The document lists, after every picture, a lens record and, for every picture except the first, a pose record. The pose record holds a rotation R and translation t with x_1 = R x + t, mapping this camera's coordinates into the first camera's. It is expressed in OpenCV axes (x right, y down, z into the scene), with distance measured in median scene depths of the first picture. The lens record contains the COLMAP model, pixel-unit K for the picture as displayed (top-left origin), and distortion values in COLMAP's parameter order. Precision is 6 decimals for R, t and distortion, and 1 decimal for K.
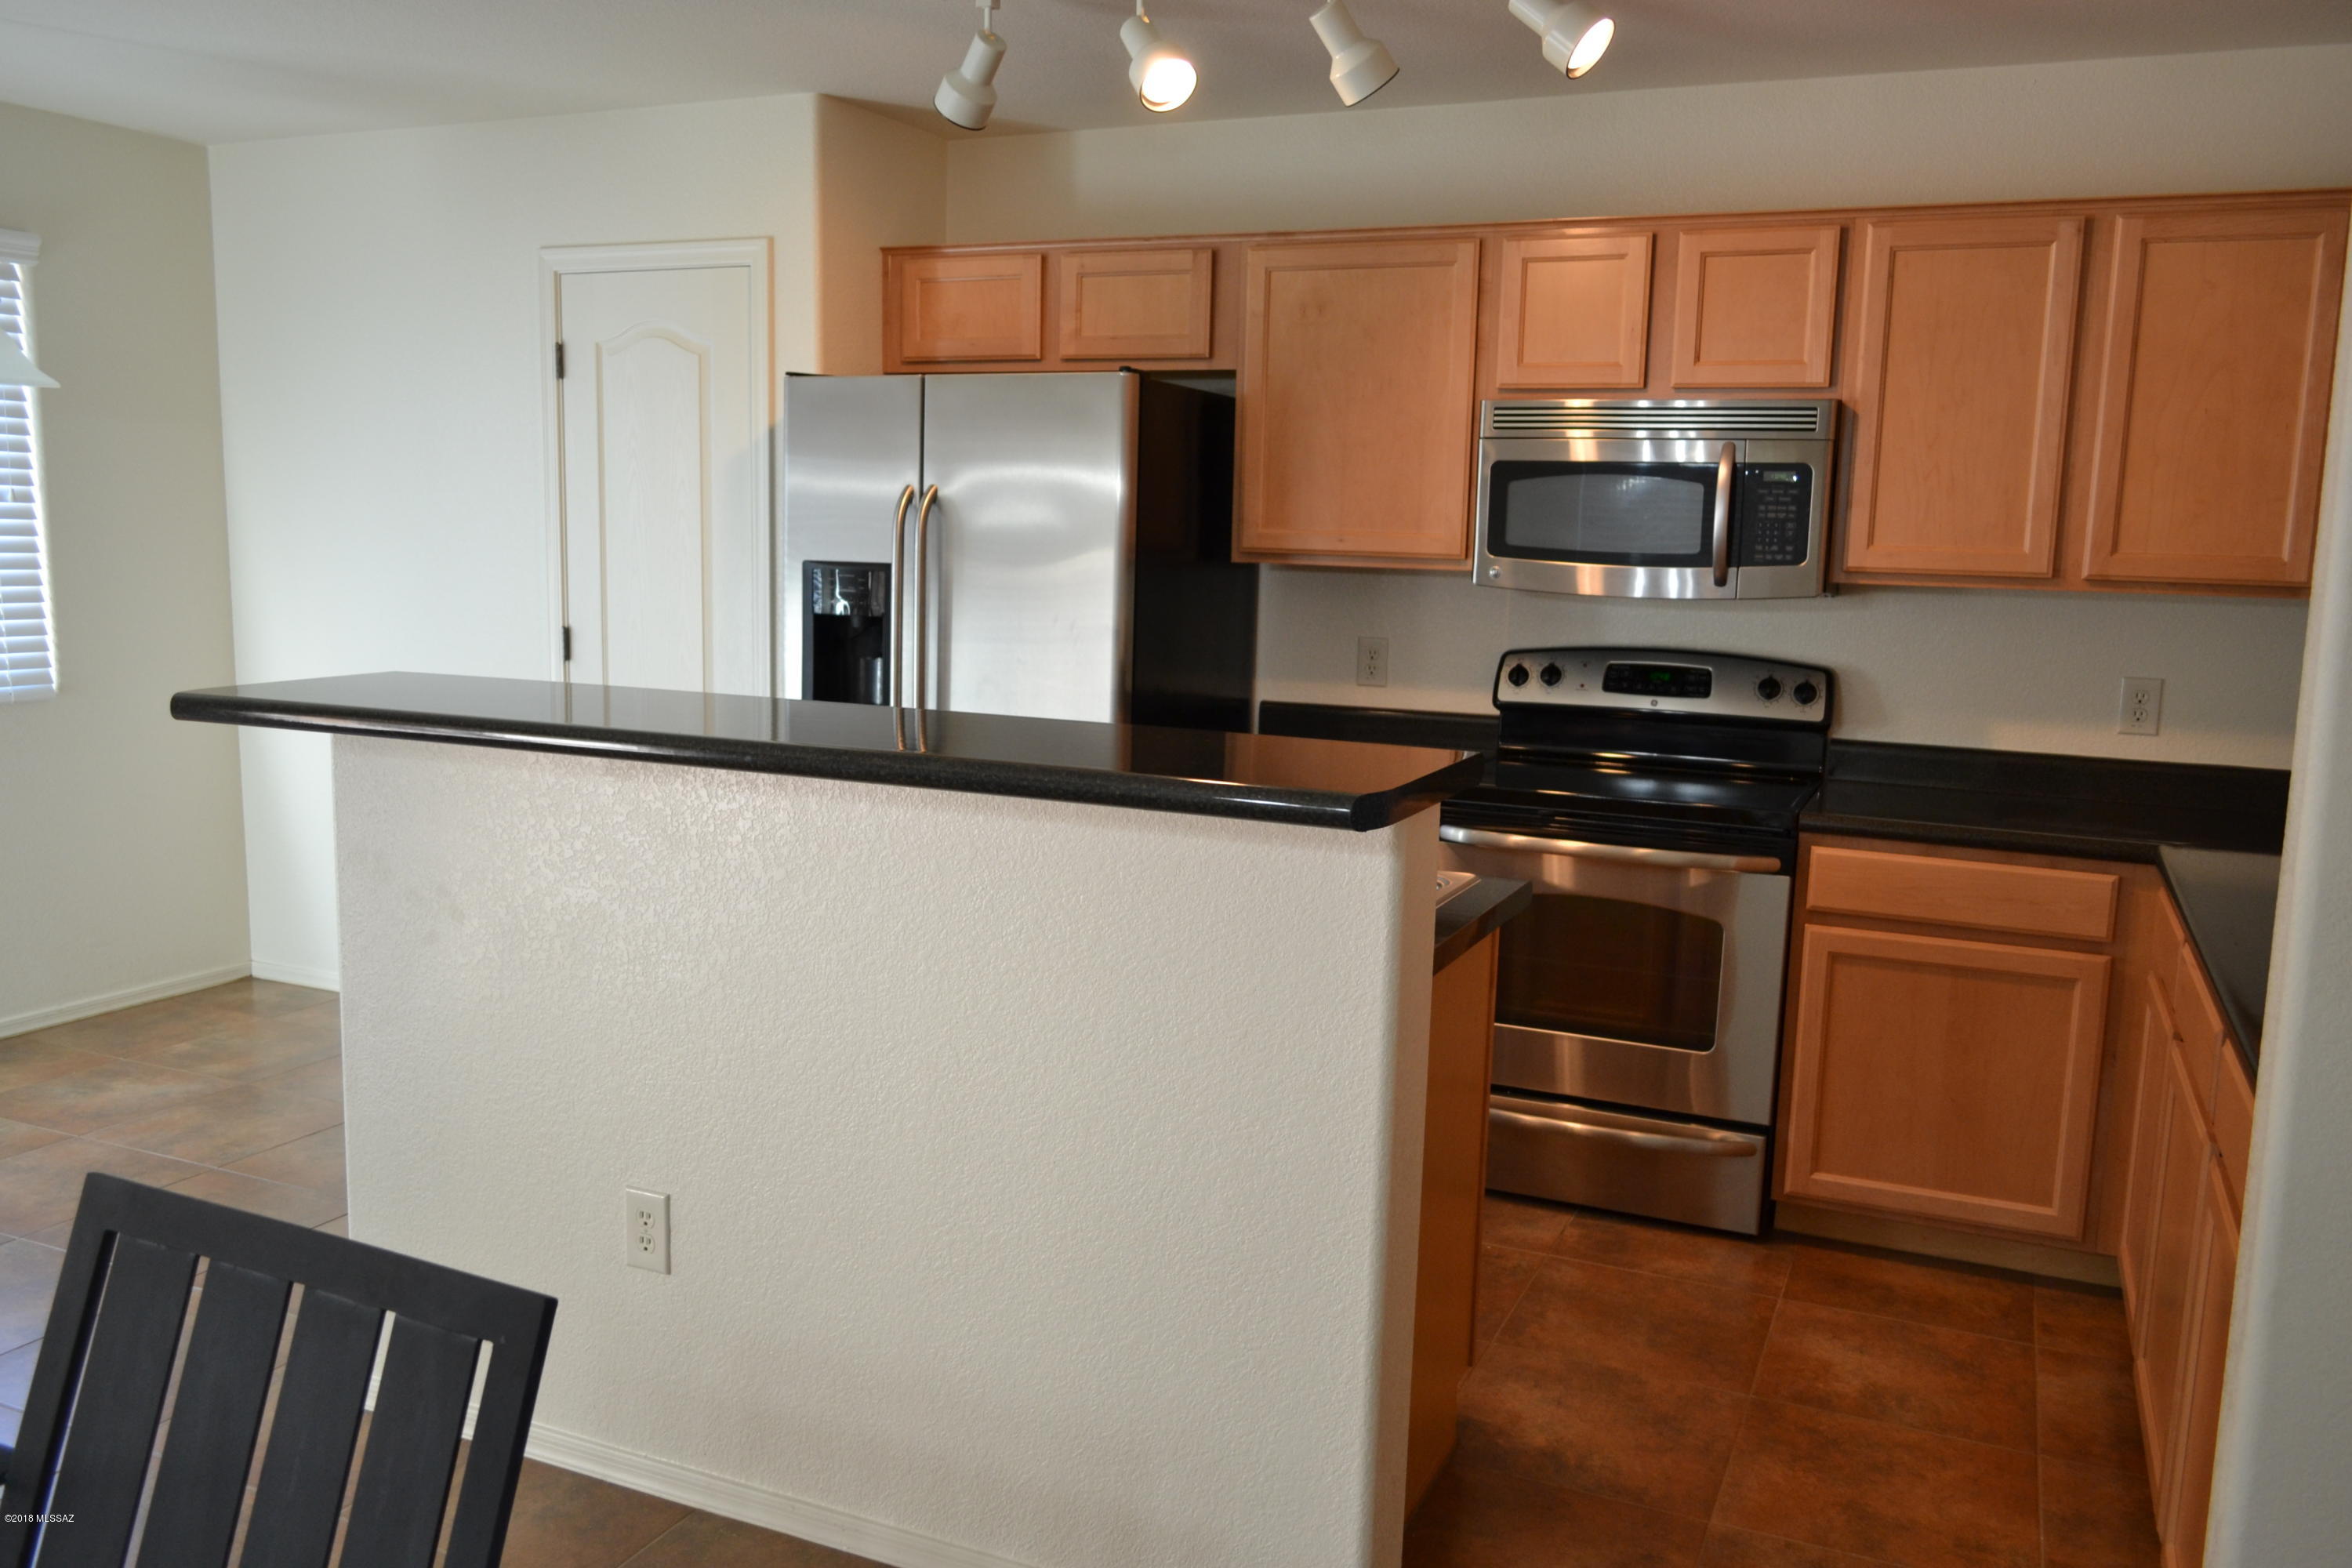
lens RADIAL K [[1852.0, 0, 1176.8], [0, 1852.0, 783.3], [0, 0, 1]] dist [-0.015259, 0.007581]
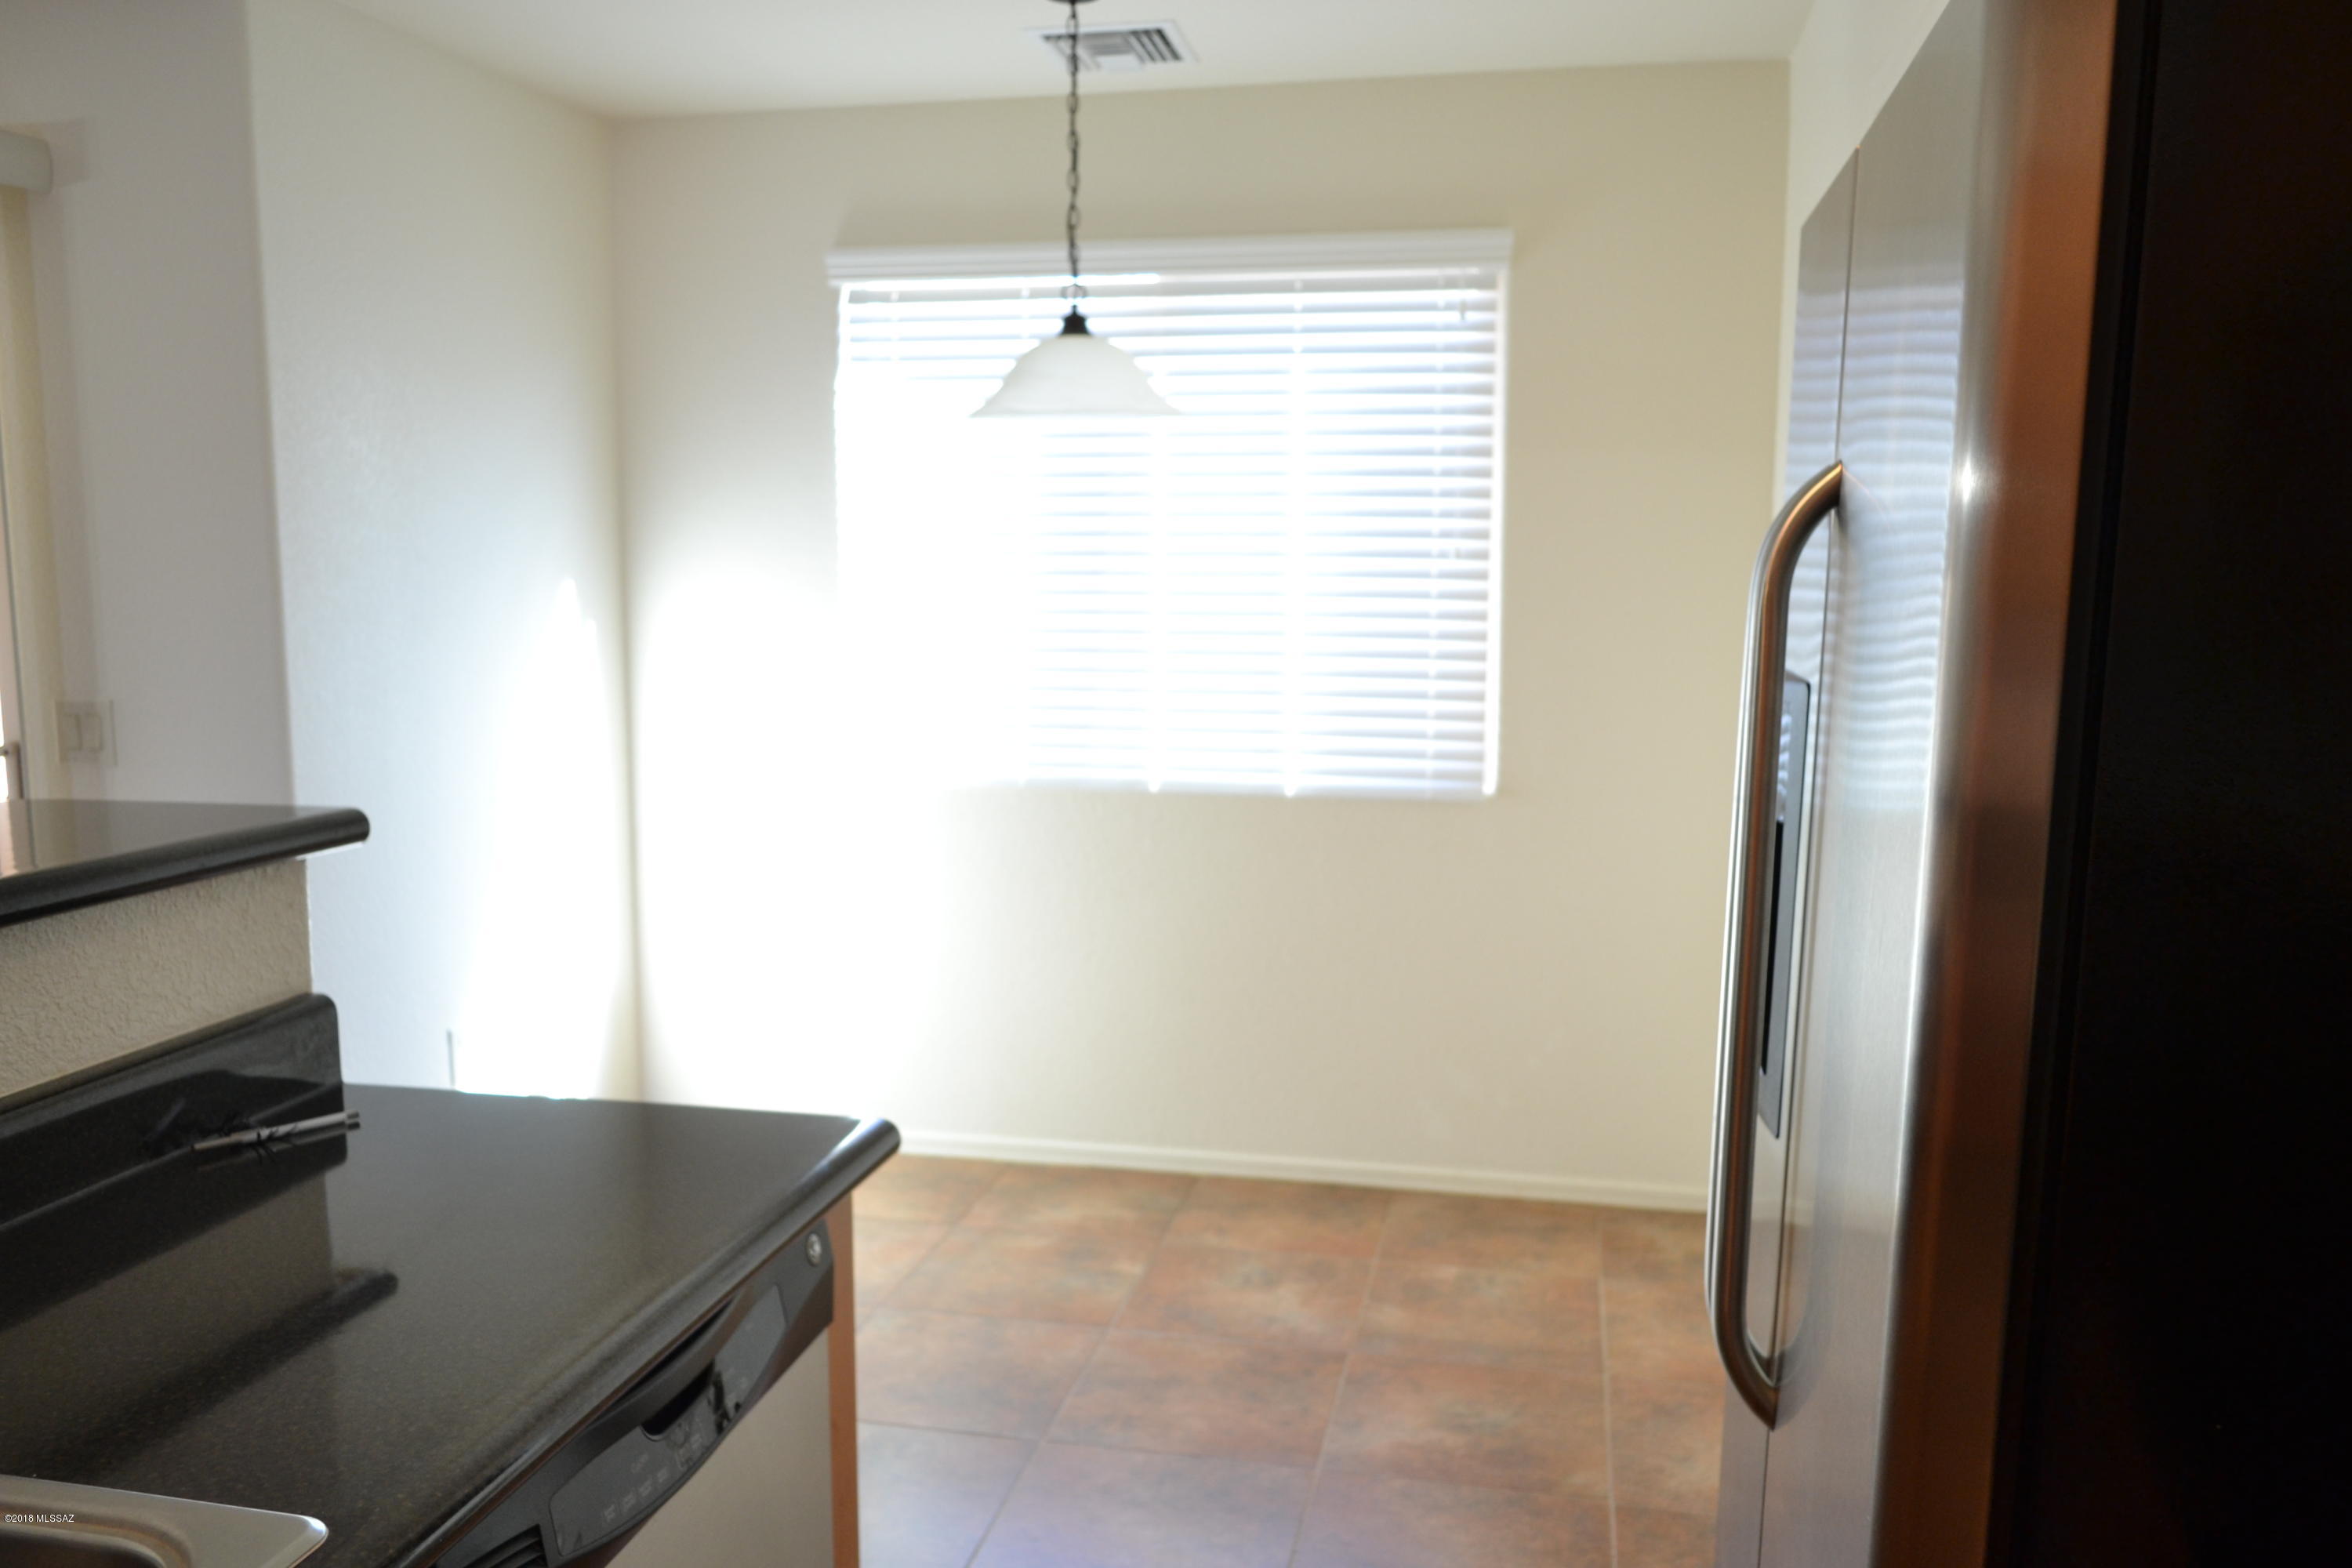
lens RADIAL K [[1852.0, 0, 1177.6], [0, 1852.0, 797.7], [0, 0, 1]] dist [-0.015259, 0.007581]
pose [[0.204784, 0.110626, -0.972536, 0.160806], [-0.139431, 0.986757, 0.082884, -0.099195], [0.968825, 0.118628, 0.217497, 0.709612]]
